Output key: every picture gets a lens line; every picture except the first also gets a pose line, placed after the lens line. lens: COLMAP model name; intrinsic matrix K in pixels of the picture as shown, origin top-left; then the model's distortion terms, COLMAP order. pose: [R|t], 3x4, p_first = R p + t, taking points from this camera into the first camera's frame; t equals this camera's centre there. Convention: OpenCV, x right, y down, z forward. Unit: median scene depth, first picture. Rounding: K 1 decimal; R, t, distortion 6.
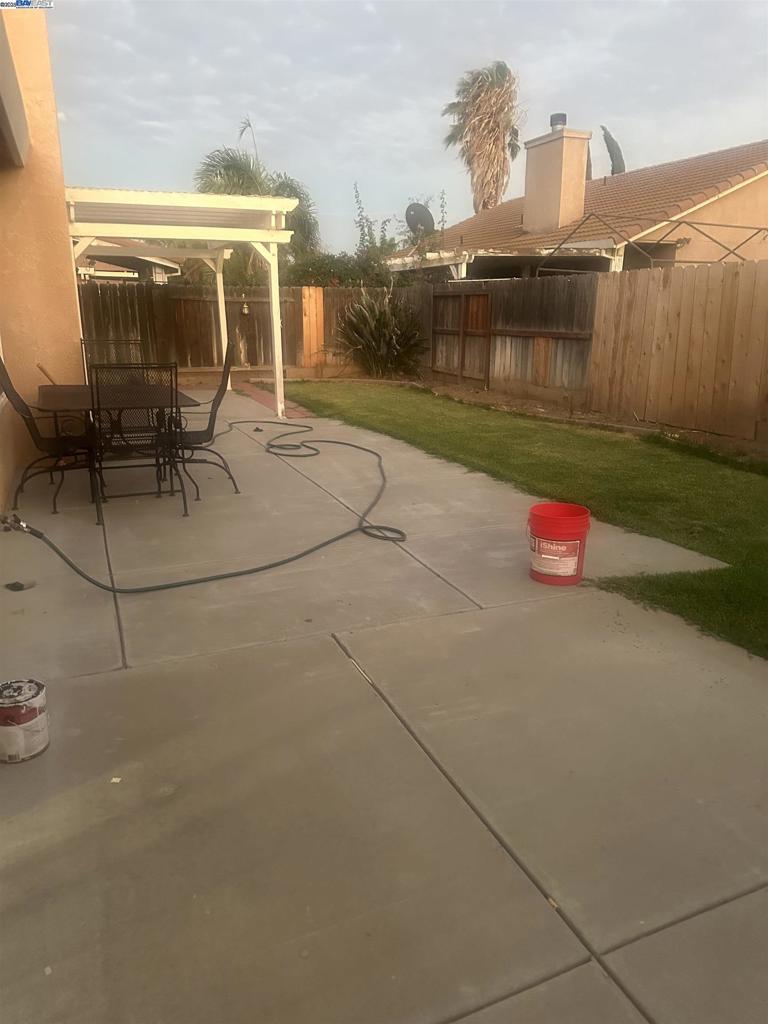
lens RADIAL K [[718.6, 0, 384.0], [0, 718.6, 512.0], [0, 0, 1]] dist [0.076518, -0.112207]
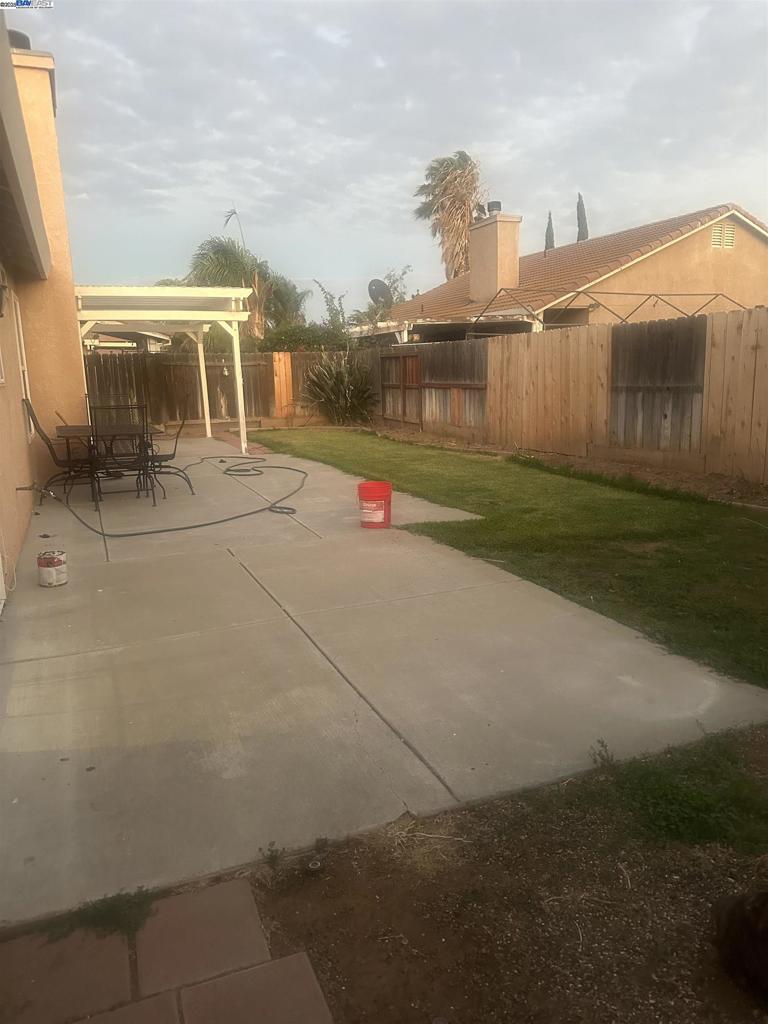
lens RADIAL K [[707.9, 0, 387.4], [0, 707.9, 511.4], [0, 0, 1]] dist [0.135341, -0.218978]
pose [[0.999653, -0.026317, 0.001312, 0.079129], [0.026341, 0.996726, -0.076439, 0.054730], [0.000704, 0.076447, 0.997073, -0.185990]]
